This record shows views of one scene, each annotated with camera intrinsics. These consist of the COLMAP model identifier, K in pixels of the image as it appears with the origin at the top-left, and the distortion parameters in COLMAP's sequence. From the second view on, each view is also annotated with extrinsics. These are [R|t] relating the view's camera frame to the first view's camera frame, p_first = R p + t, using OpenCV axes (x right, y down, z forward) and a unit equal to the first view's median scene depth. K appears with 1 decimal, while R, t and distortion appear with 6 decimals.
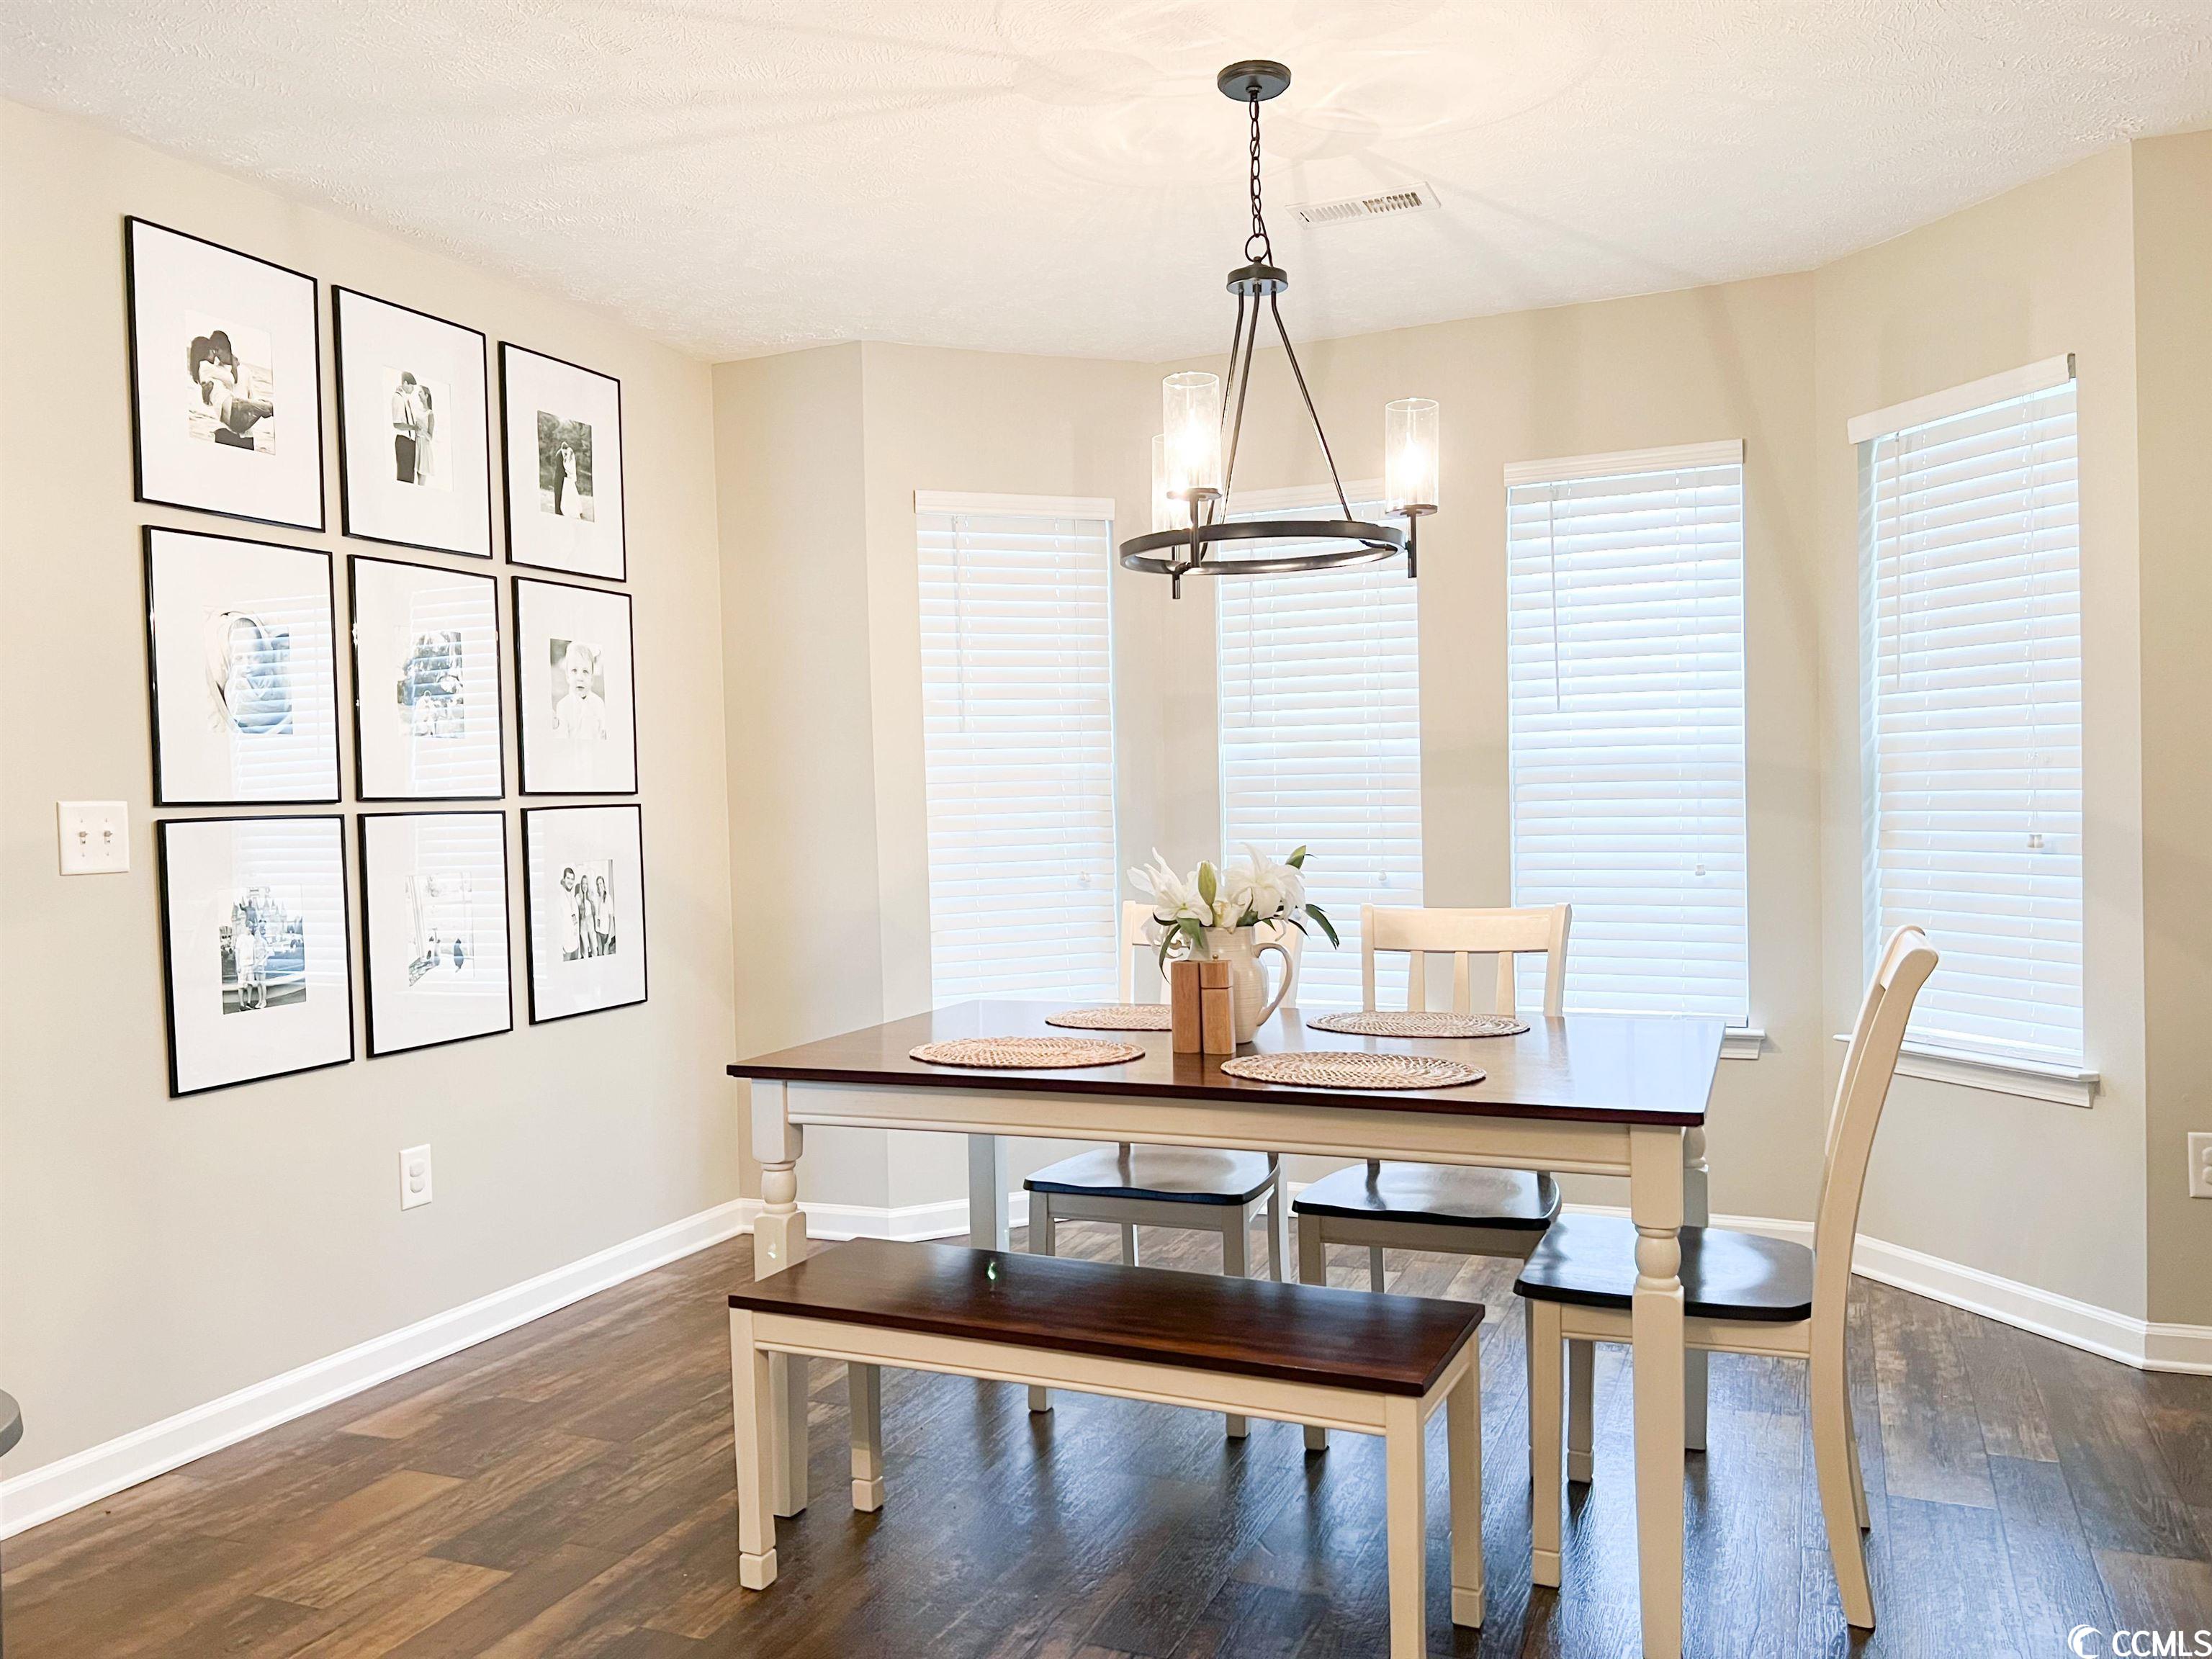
lens RADIAL K [[1660.1, 0, 1120.9], [0, 1660.1, 836.3], [0, 0, 1]] dist [0.068898, -0.084258]
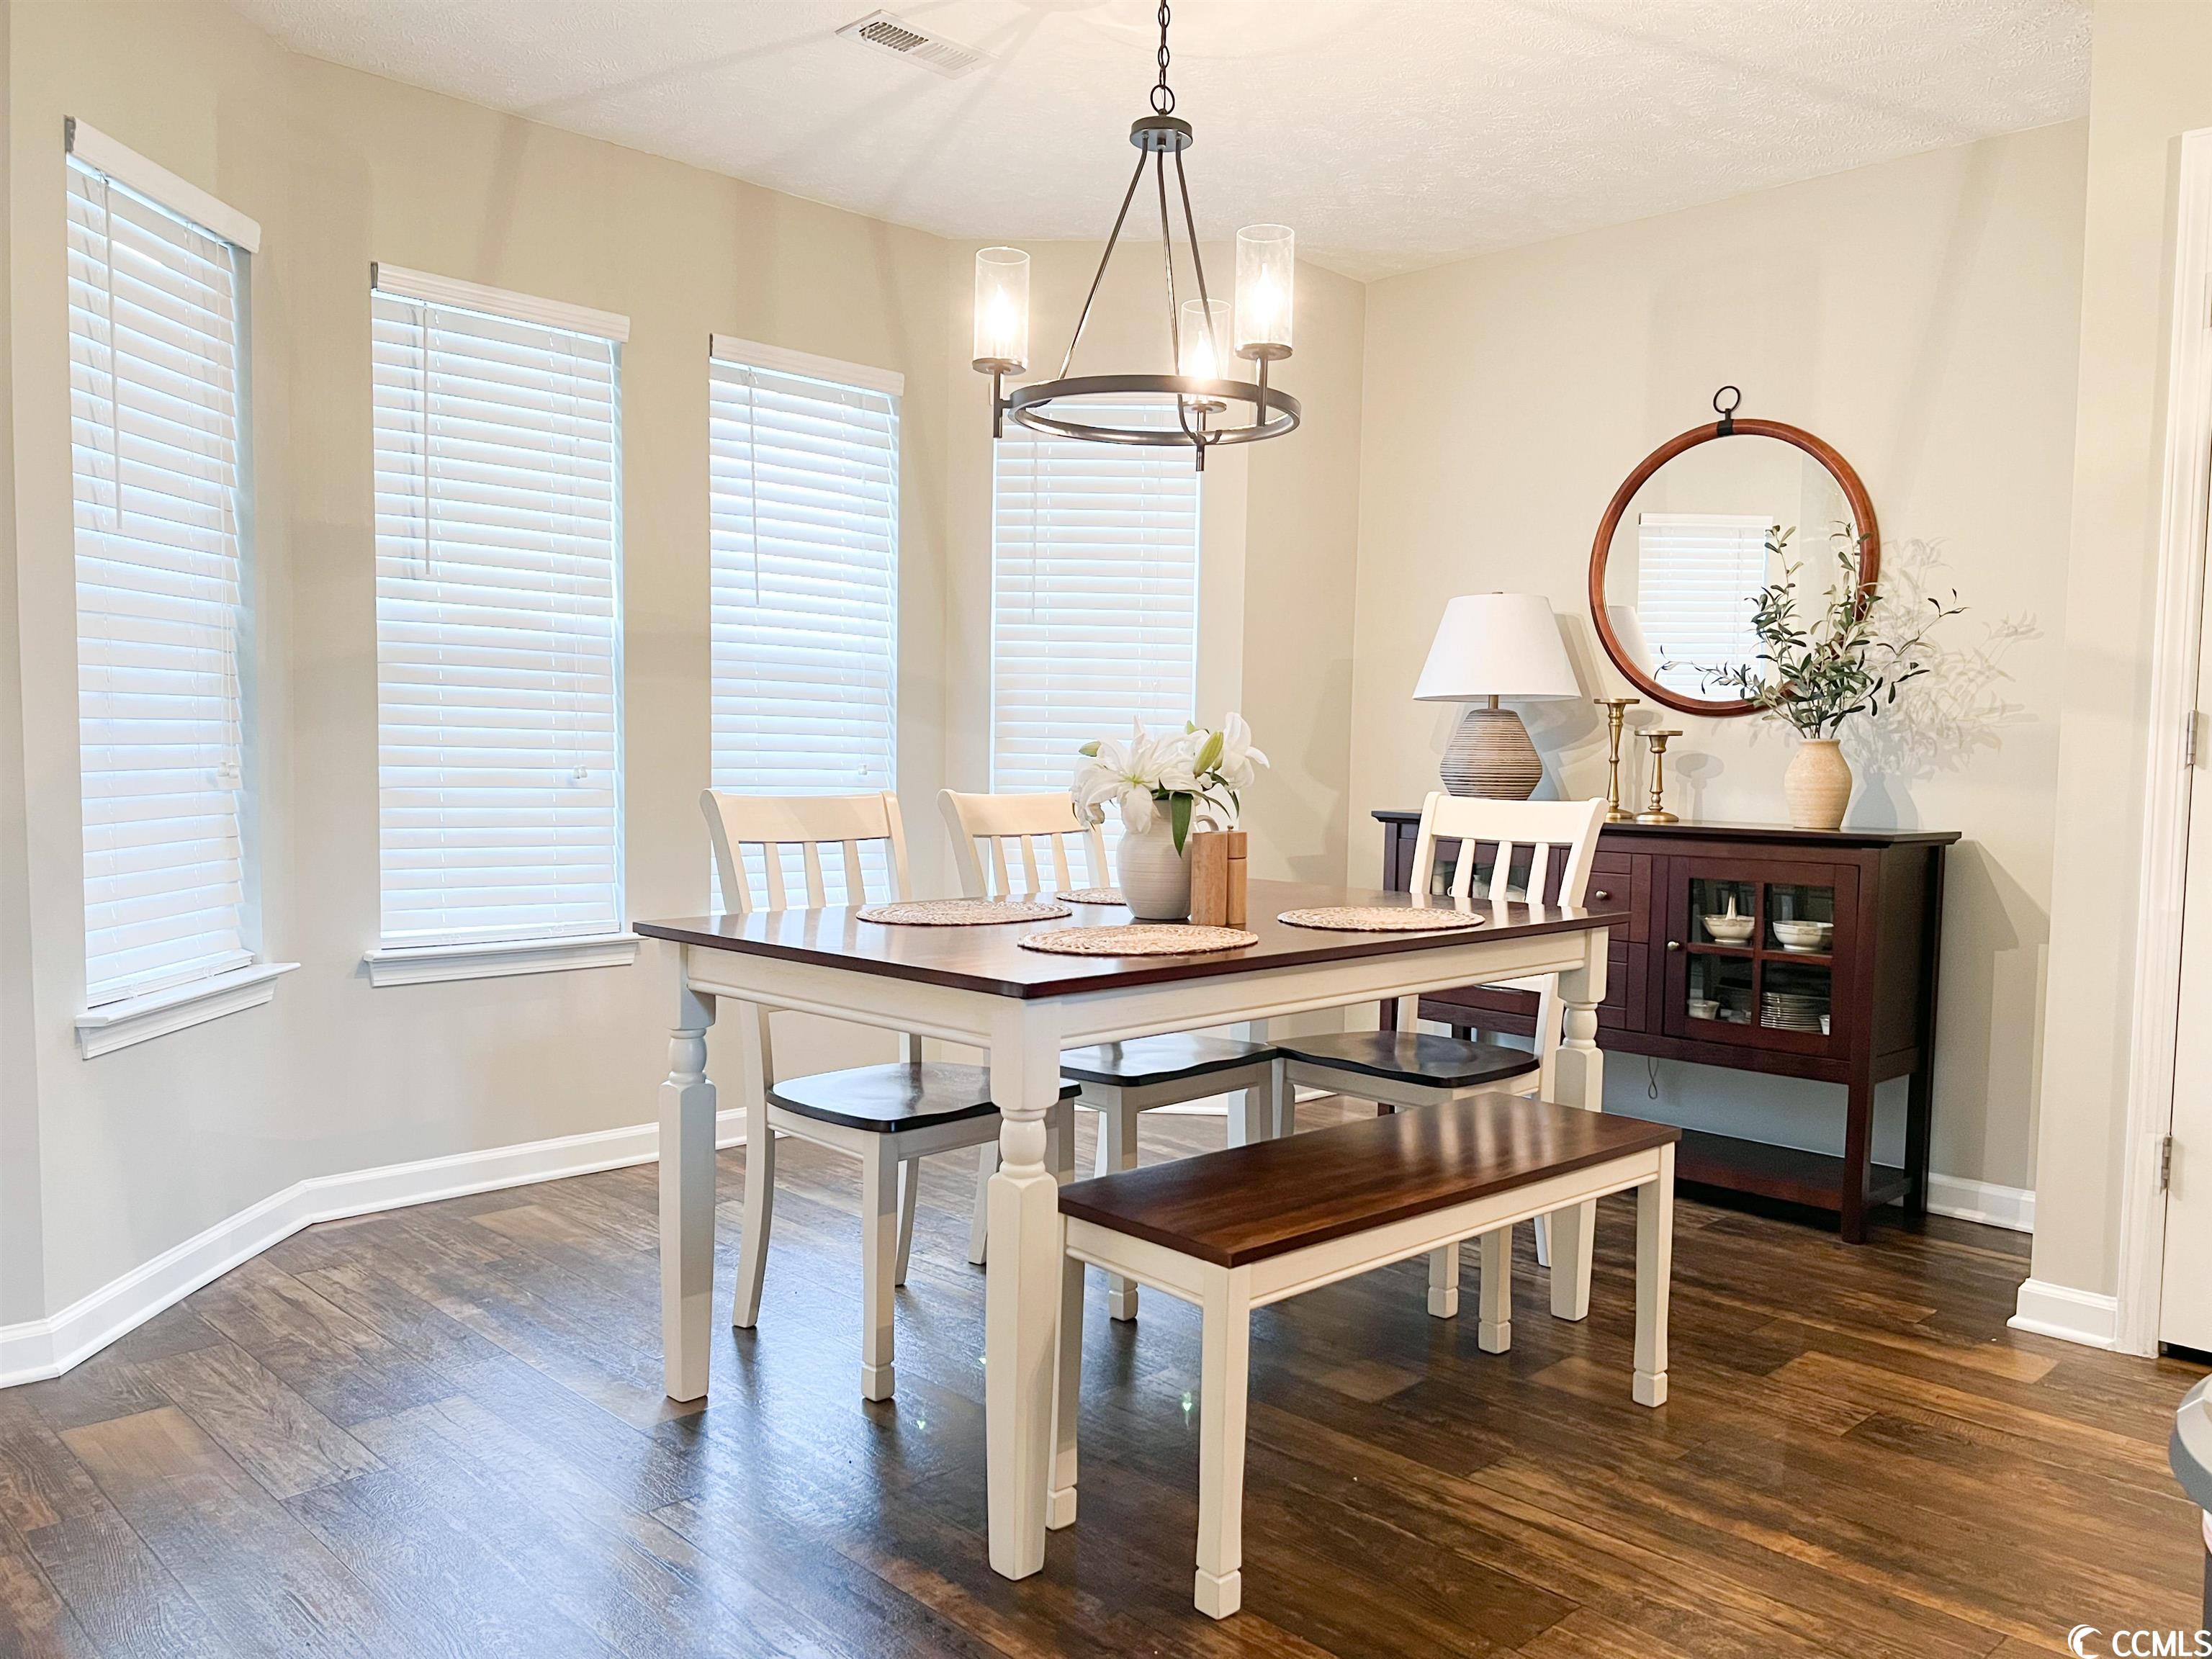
lens RADIAL K [[1660.1, 0, 1107.8], [0, 1660.1, 825.3], [0, 0, 1]] dist [0.068898, -0.084258]
pose [[0.390018, -0.012110, 0.920727, -0.557137], [-0.008140, 0.999829, 0.016599, 0.035712], [-0.920771, -0.013969, 0.389853, 0.429242]]
